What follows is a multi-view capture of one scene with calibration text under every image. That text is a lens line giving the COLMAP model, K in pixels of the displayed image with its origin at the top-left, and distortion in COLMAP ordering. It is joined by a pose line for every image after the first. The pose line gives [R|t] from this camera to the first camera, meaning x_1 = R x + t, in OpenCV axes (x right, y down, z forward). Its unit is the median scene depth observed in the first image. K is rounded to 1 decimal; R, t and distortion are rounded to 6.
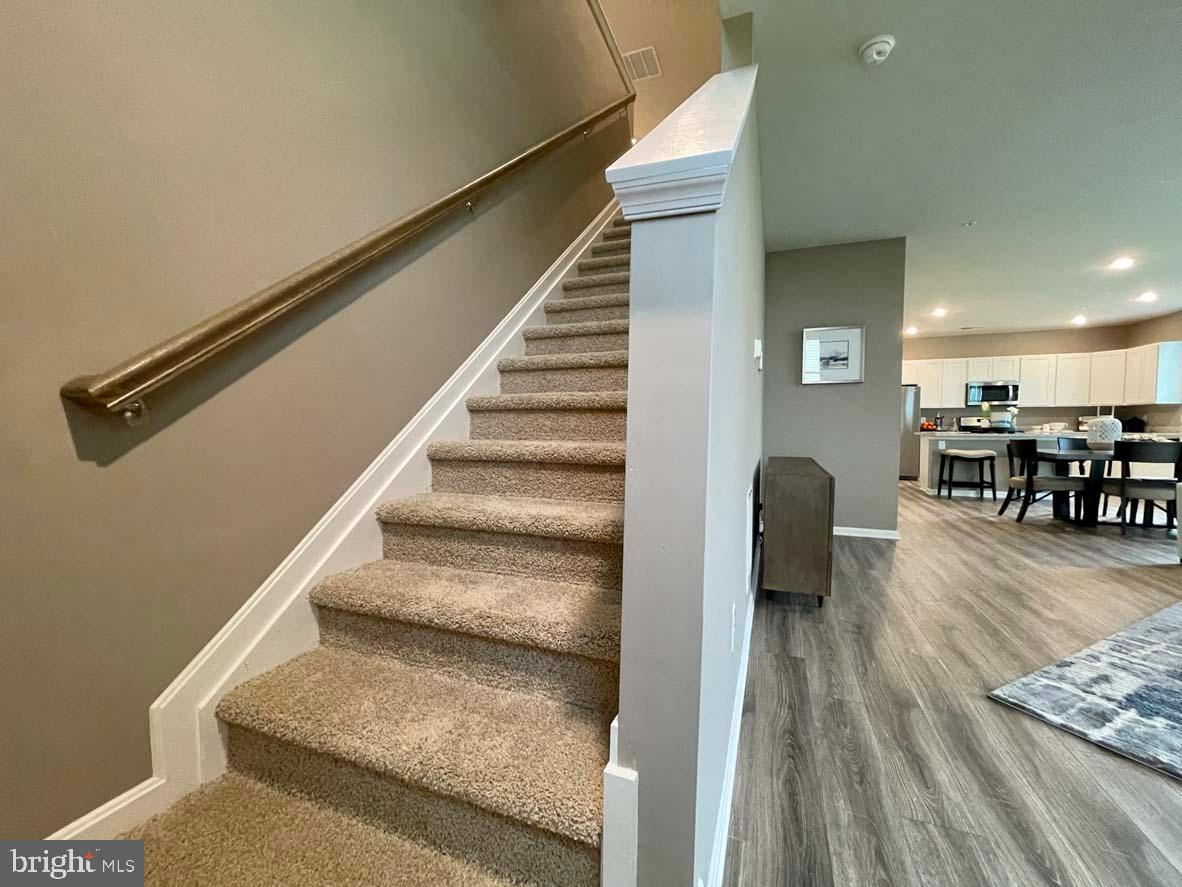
lens RADIAL K [[477.3, 0, 588.9], [0, 477.3, 446.5], [0, 0, 1]] dist [0.000679, -0.000089]
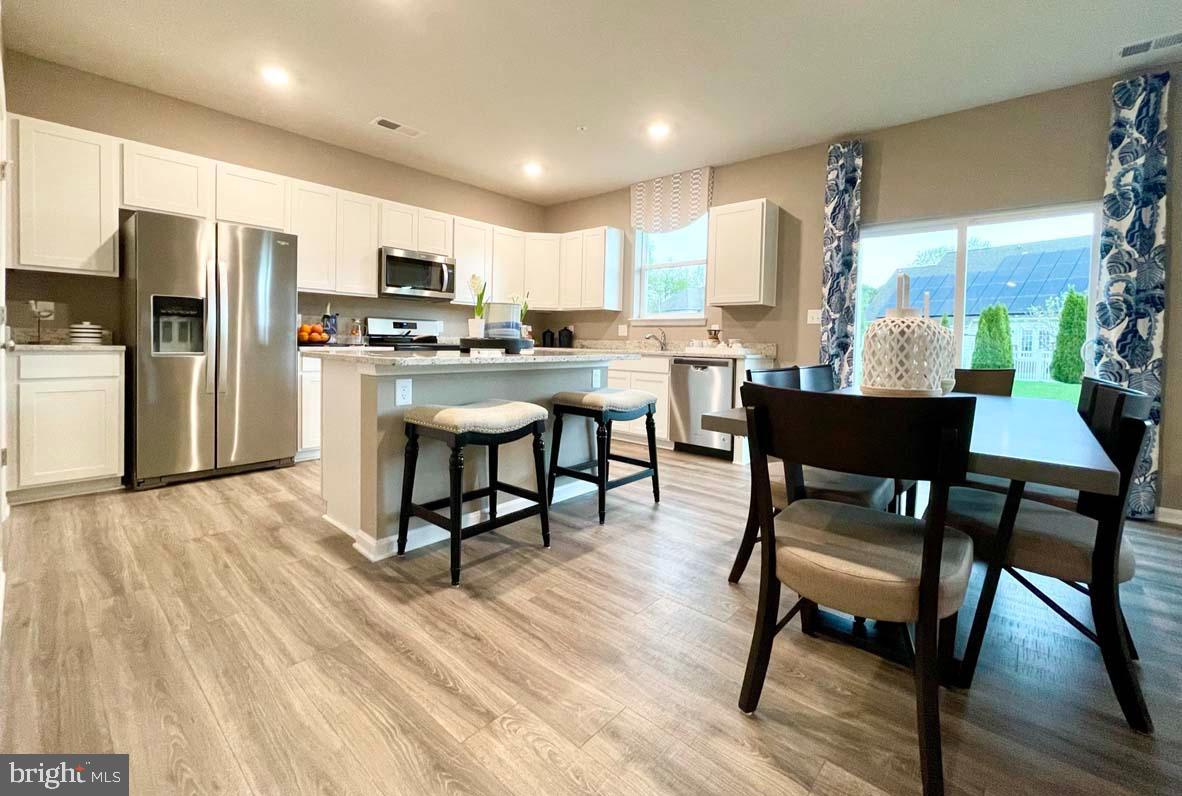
lens RADIAL K [[502.7, 0, 594.3], [0, 502.7, 354.3], [0, 0, 1]] dist [-0.001424, 0.000185]
pose [[0.345917, -0.017576, 0.938101, 0.606987], [0.023784, 0.999668, 0.009960, -0.037030], [-0.937964, 0.018866, 0.346220, 0.985928]]
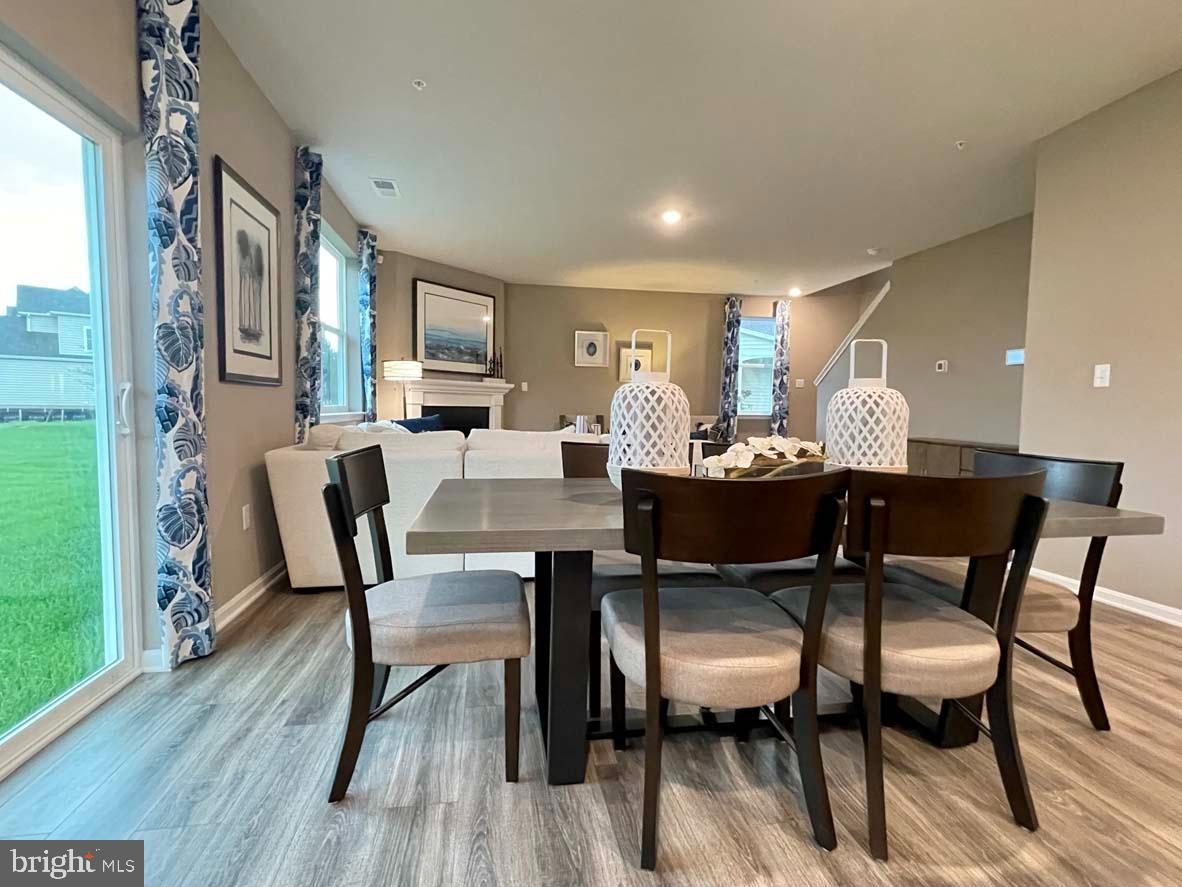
lens RADIAL K [[590.1, 0, 591.0], [0, 590.1, 443.5], [0, 0, 1]] dist [0.001110, -0.000208]
pose [[-0.857187, 0.018251, -0.514682, 1.307140], [-0.041866, 0.993595, 0.104961, -0.050402], [0.513301, 0.111519, -0.850932, 1.130228]]
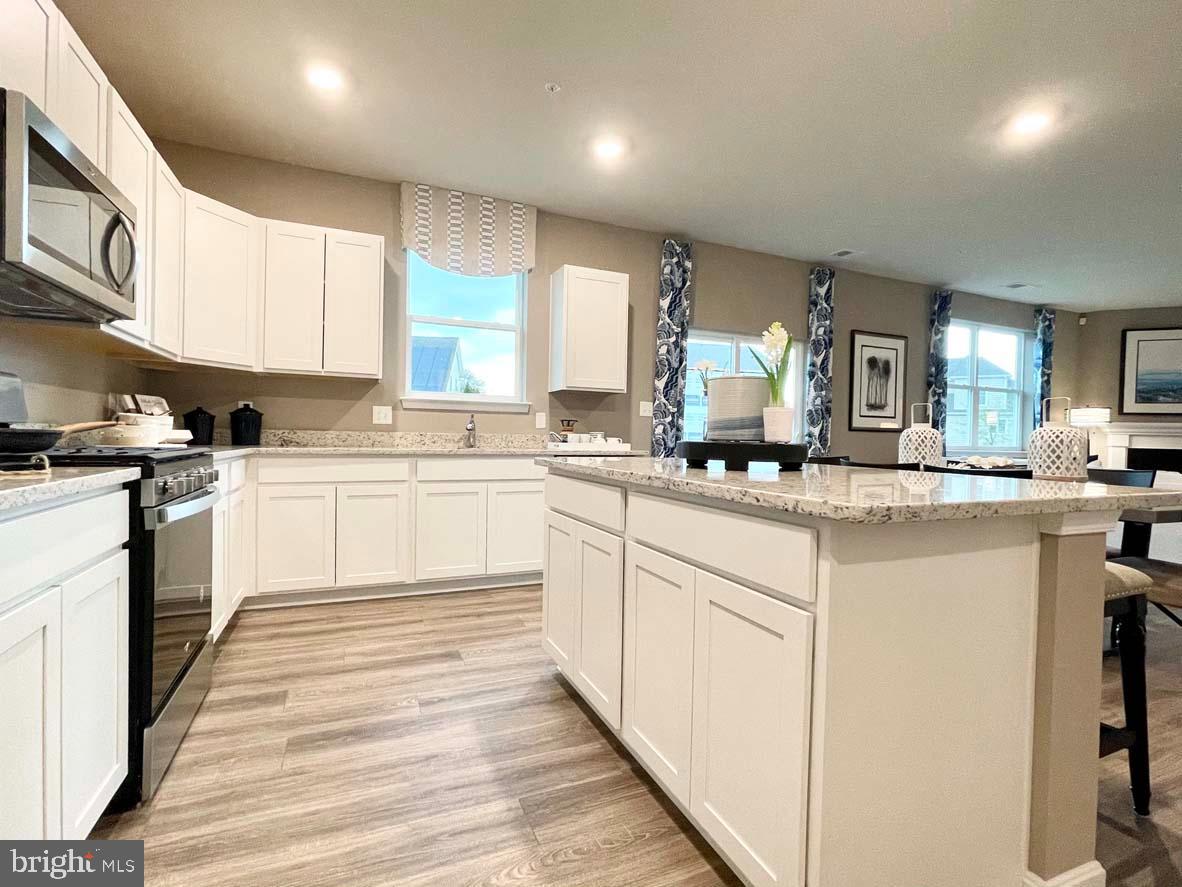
lens RADIAL K [[558.4, 0, 591.2], [0, 558.4, 446.2], [0, 0, 1]] dist [-0.003955, -0.000504]
pose [[-0.700213, -0.027843, 0.713391, 0.916148], [0.013636, 0.998535, 0.052356, -0.069061], [-0.713804, 0.046389, -0.698808, 1.597881]]
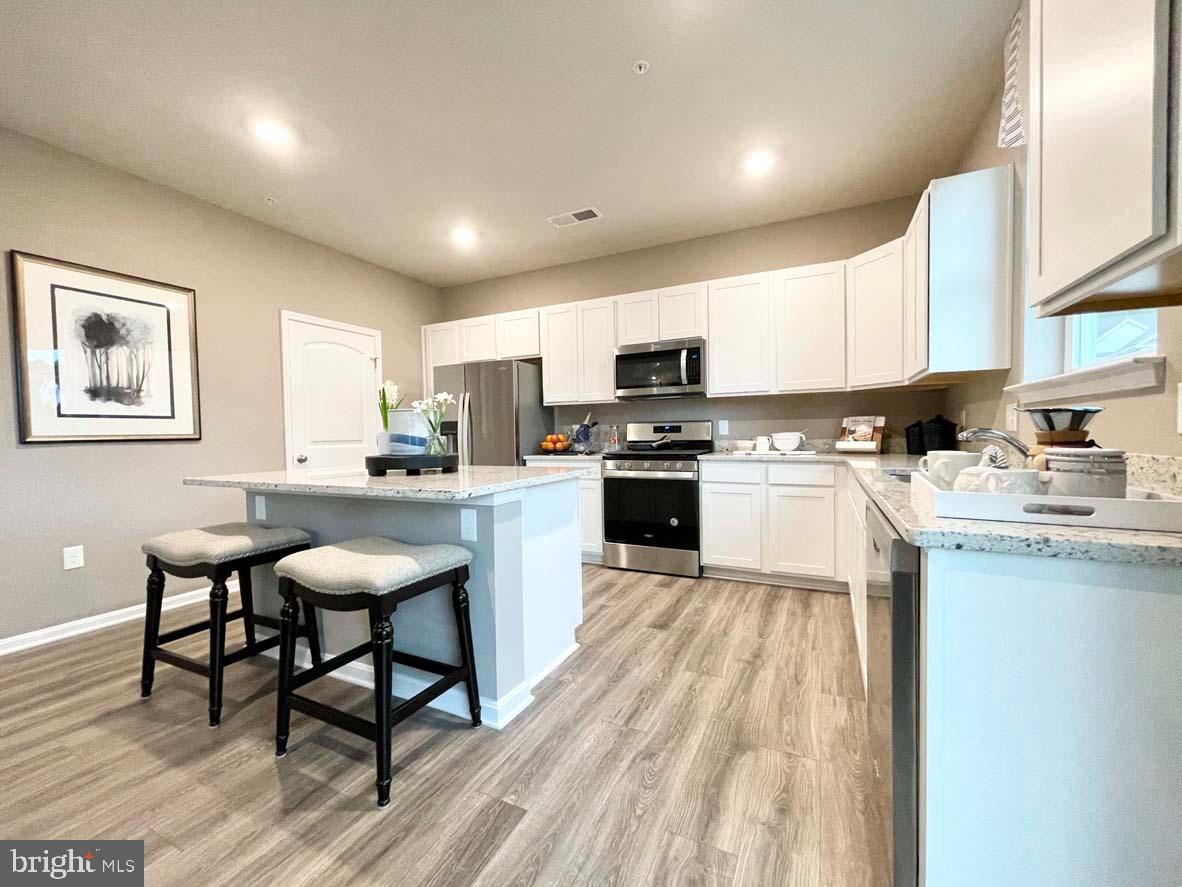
lens RADIAL K [[477.3, 0, 588.9], [0, 477.3, 446.5], [0, 0, 1]] dist [0.000679, -0.000089]
pose [[0.995787, -0.015090, -0.090446, 1.296175], [0.013258, 0.999695, -0.020824, -0.047892], [0.090733, 0.019537, 0.995684, 0.869609]]
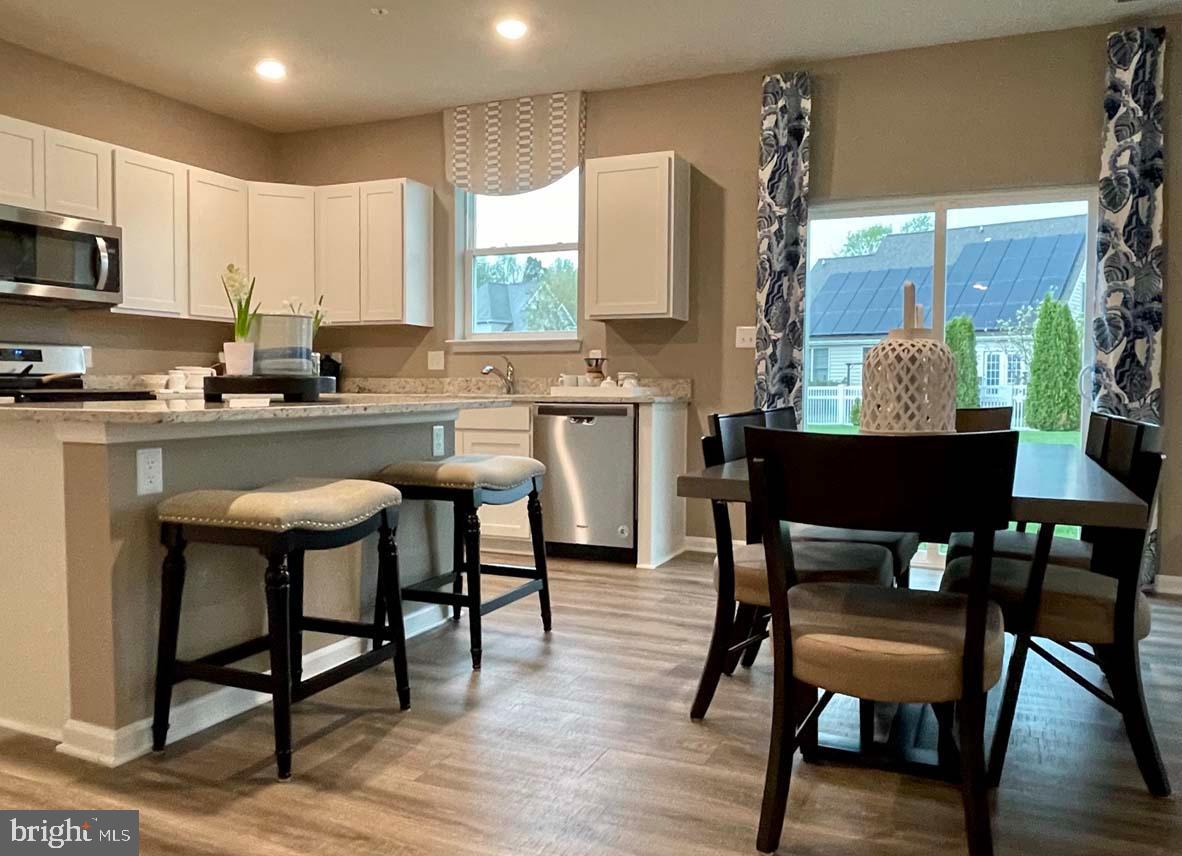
lens RADIAL K [[907.7, 0, 593.7], [0, 907.7, 425.0], [0, 0, 1]] dist [0.002461, -0.009446]
pose [[0.050540, -0.045832, 0.997670, 0.521430], [0.043139, 0.998114, 0.043668, -0.036888], [-0.997790, 0.040832, 0.052422, 1.045815]]
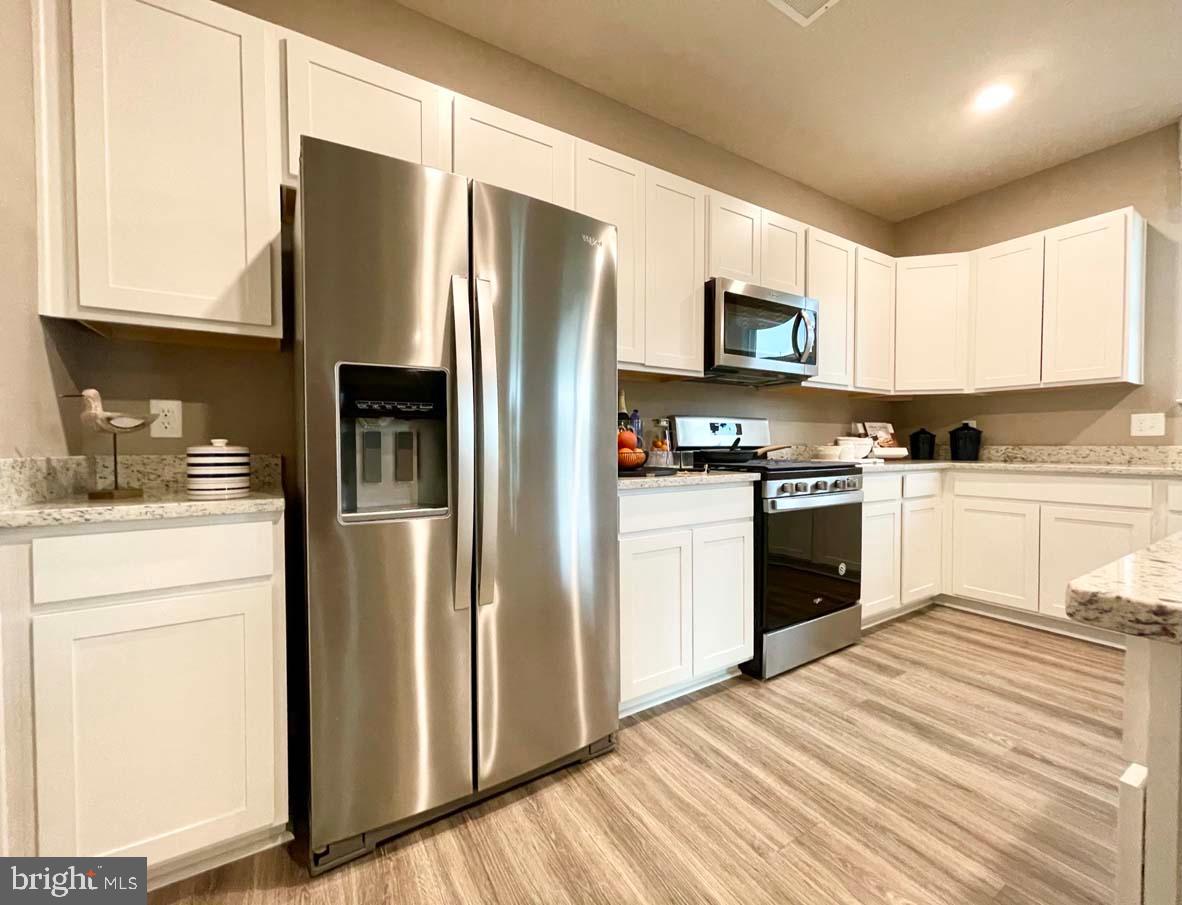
lens RADIAL K [[478.4, 0, 574.5], [0, 478.4, 458.6], [0, 0, 1]] dist [-0.009735, 0.000123]
pose [[0.619057, -0.026065, 0.784913, 0.872496], [0.042463, 0.999098, -0.000313, -0.065331], [-0.784197, 0.033523, 0.619605, 1.450378]]
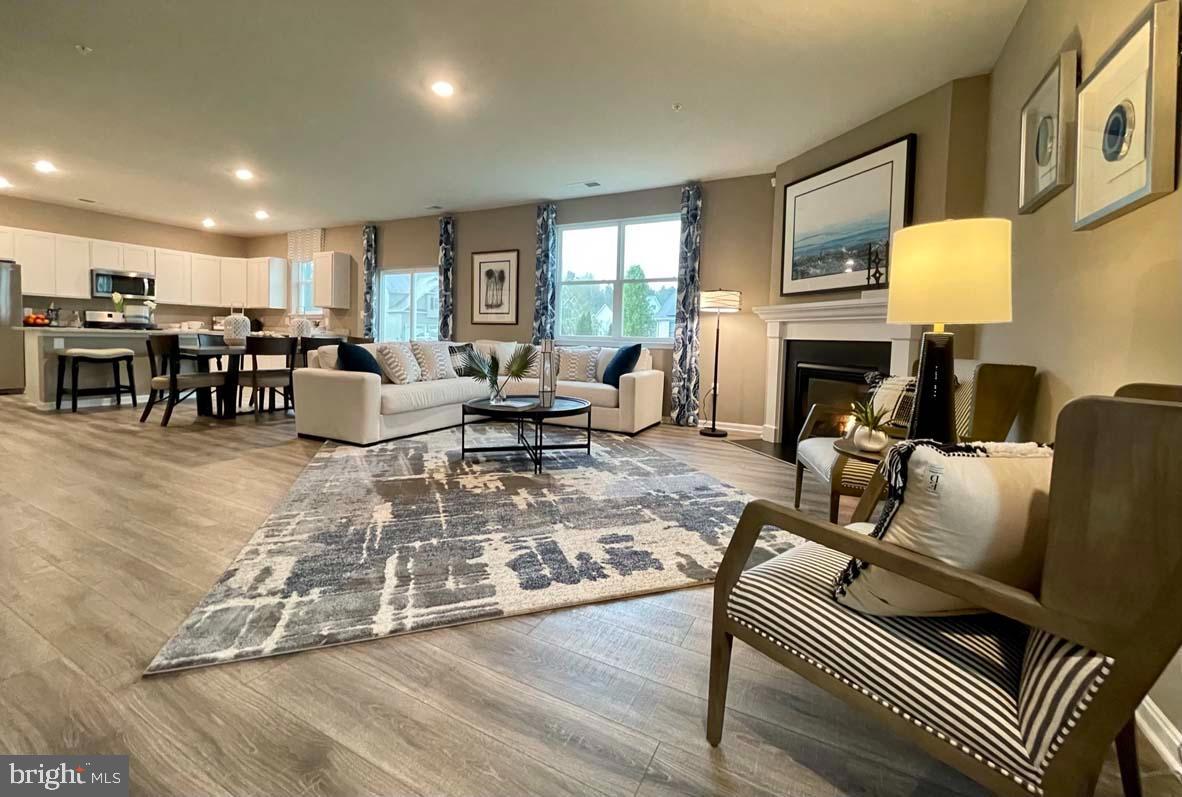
lens RADIAL K [[493.4, 0, 589.6], [0, 493.4, 357.3], [0, 0, 1]] dist [0.001329, 0.000402]
pose [[0.116639, -0.035944, 0.992524, 0.067566], [0.021161, 0.999208, 0.033700, 0.012879], [-0.992949, 0.017072, 0.117307, 0.083946]]
